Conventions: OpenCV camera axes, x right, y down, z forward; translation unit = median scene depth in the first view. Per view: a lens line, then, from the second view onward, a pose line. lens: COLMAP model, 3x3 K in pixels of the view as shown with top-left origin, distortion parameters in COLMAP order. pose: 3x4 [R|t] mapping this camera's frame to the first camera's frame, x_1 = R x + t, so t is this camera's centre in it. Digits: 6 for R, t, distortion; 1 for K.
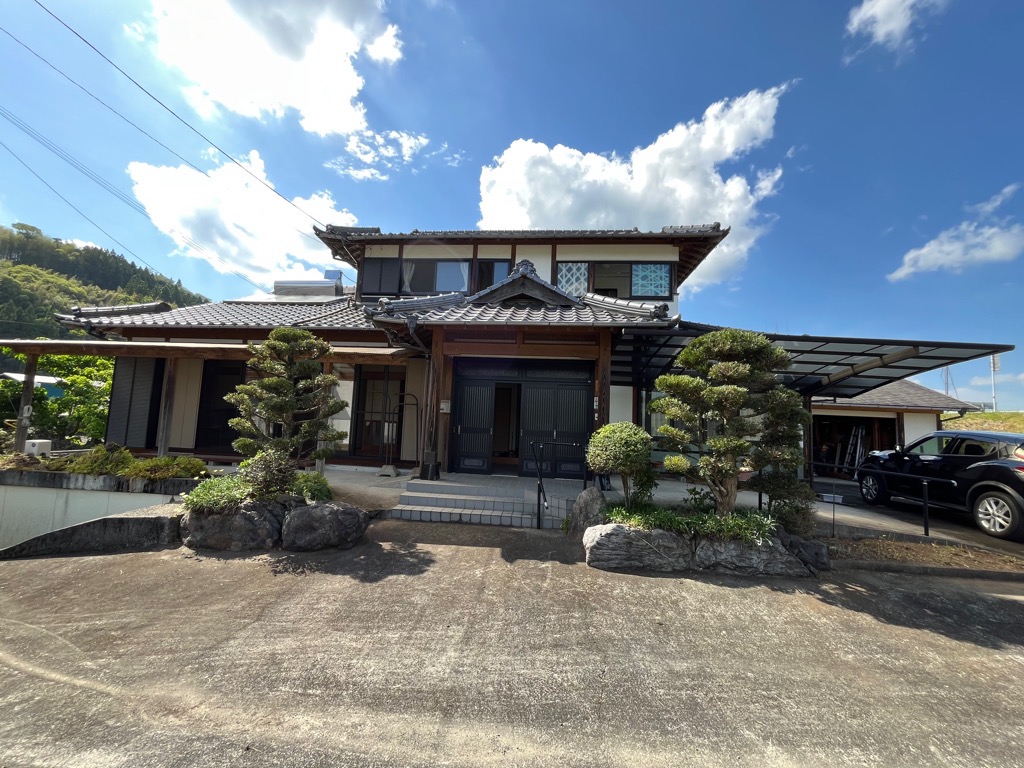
lens RADIAL K [[412.7, 0, 512.0], [0, 412.7, 387.2], [0, 0, 1]] dist [-0.002604, 0.000397]
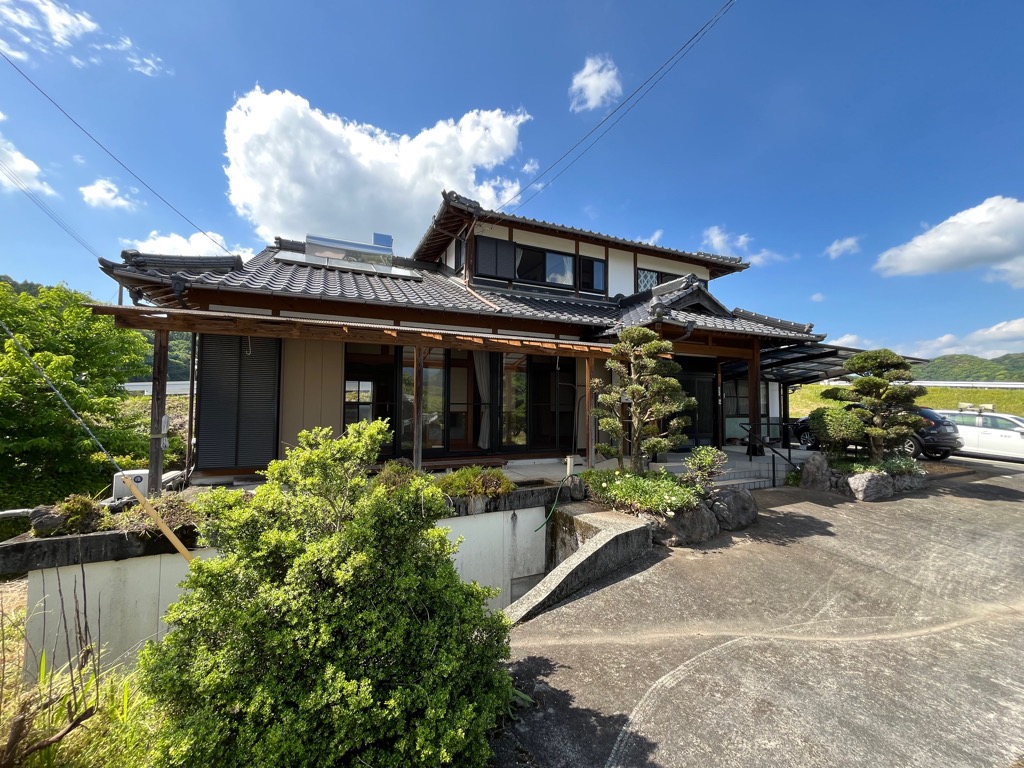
lens RADIAL K [[412.7, 0, 512.1], [0, 412.7, 383.3], [0, 0, 1]] dist [-0.002604, 0.000397]
pose [[0.861668, -0.010528, 0.507363, -1.265283], [-0.012688, 0.999025, 0.042278, -0.040821], [-0.507313, -0.042867, 0.860695, 0.265801]]
